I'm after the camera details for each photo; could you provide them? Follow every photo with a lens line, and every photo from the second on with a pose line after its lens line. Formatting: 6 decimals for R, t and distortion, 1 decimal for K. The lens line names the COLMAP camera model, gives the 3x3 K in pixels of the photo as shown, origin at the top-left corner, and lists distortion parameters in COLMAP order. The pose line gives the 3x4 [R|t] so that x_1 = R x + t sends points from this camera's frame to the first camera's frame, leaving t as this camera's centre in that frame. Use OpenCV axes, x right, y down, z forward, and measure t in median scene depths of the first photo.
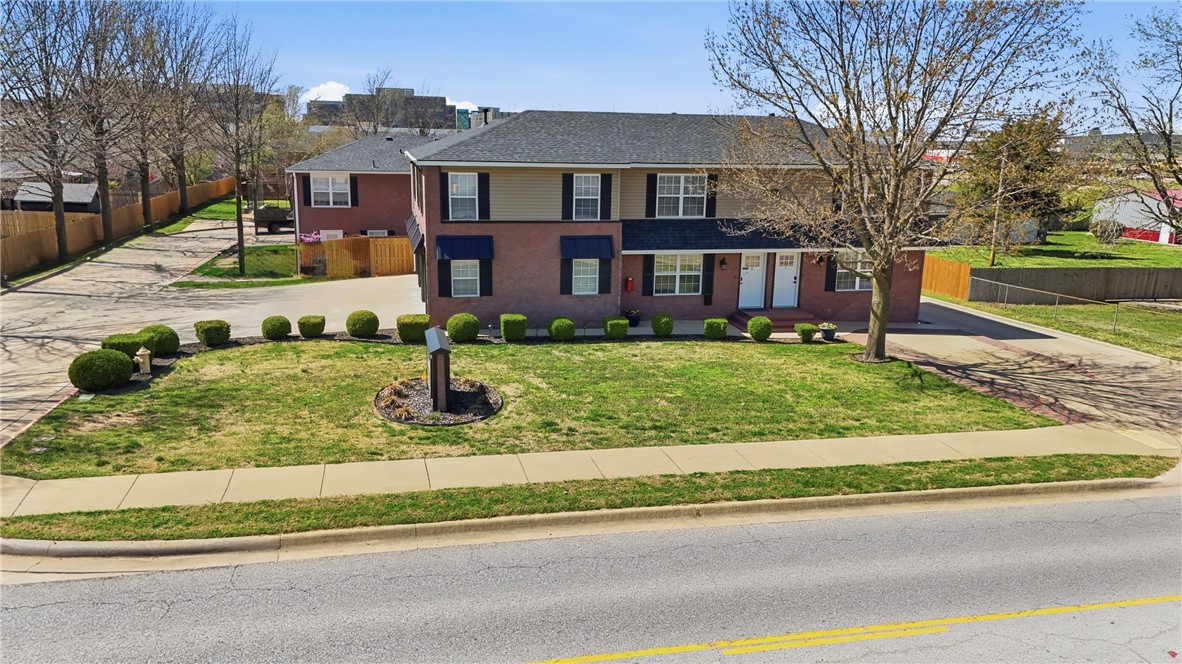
lens RADIAL K [[877.8, 0, 589.4], [0, 877.8, 329.2], [0, 0, 1]] dist [0.062276, -0.046833]
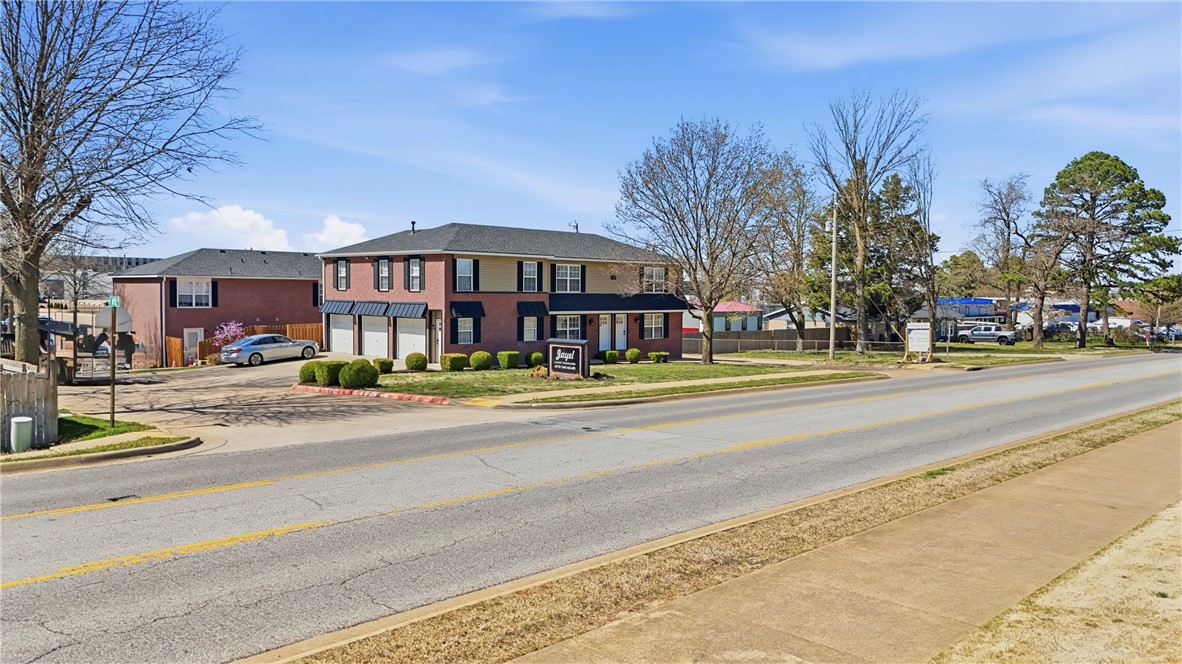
lens RADIAL K [[877.8, 0, 592.6], [0, 877.8, 333.8], [0, 0, 1]] dist [0.062276, -0.046833]
pose [[0.842452, -0.035460, 0.537603, -0.733351], [0.121648, 0.984583, -0.125687, 0.152767], [-0.524859, 0.171284, 0.833778, -0.315543]]
